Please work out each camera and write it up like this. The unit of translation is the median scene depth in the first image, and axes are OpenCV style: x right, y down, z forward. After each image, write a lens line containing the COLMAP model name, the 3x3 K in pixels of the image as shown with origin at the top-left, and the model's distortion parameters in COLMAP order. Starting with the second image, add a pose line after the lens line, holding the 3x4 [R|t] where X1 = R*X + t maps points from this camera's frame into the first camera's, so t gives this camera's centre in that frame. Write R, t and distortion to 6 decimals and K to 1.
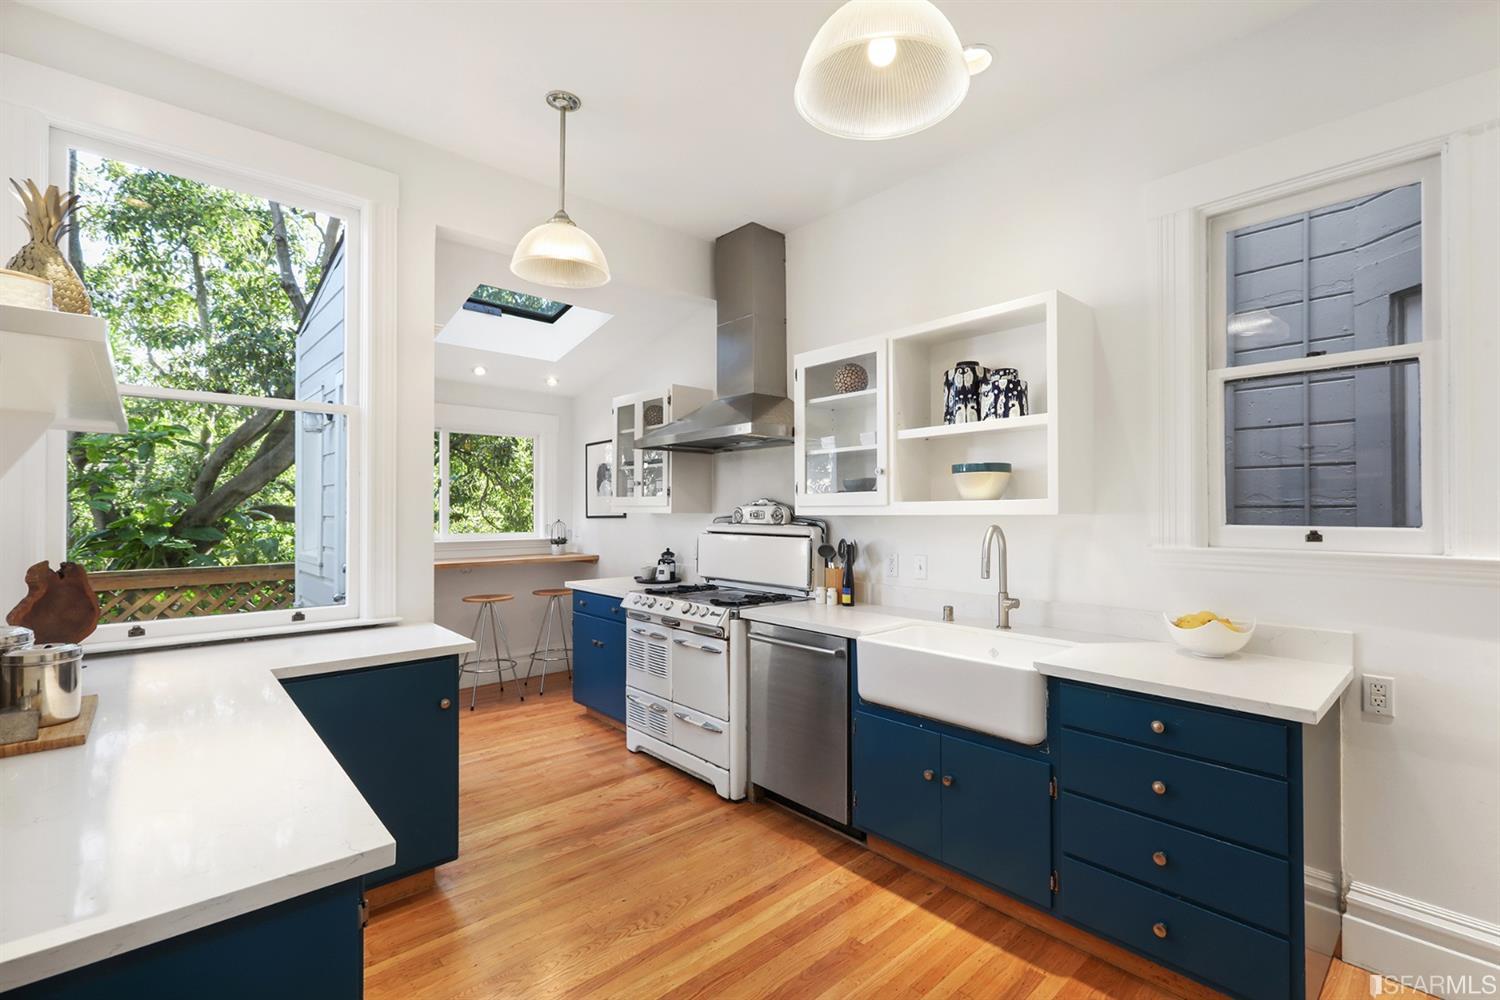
lens RADIAL K [[665.6, 0, 750.0], [0, 665.6, 500.0], [0, 0, 1]] dist [-0.000226, 0.000000]
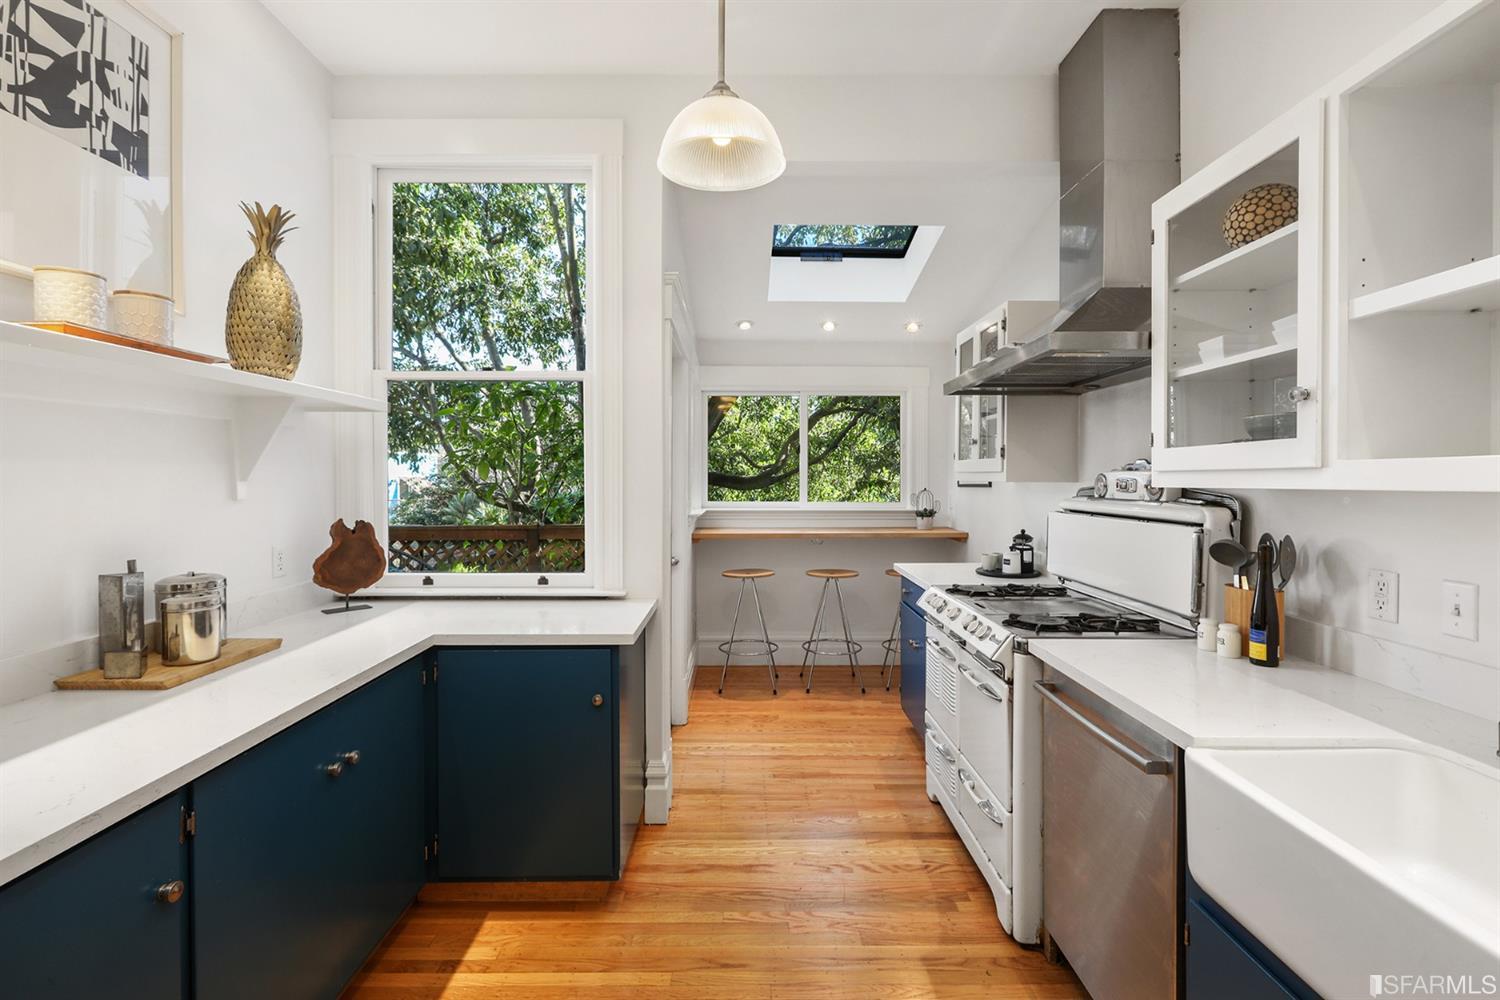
lens RADIAL K [[666.8, 0, 745.6], [0, 666.8, 480.8], [0, 0, 1]] dist [0.000750, 0.000259]
pose [[0.741905, 0.004011, -0.670493, 0.186661], [0.010169, 0.999800, 0.017233, 0.004165], [0.670428, -0.019604, 0.741716, 0.337461]]
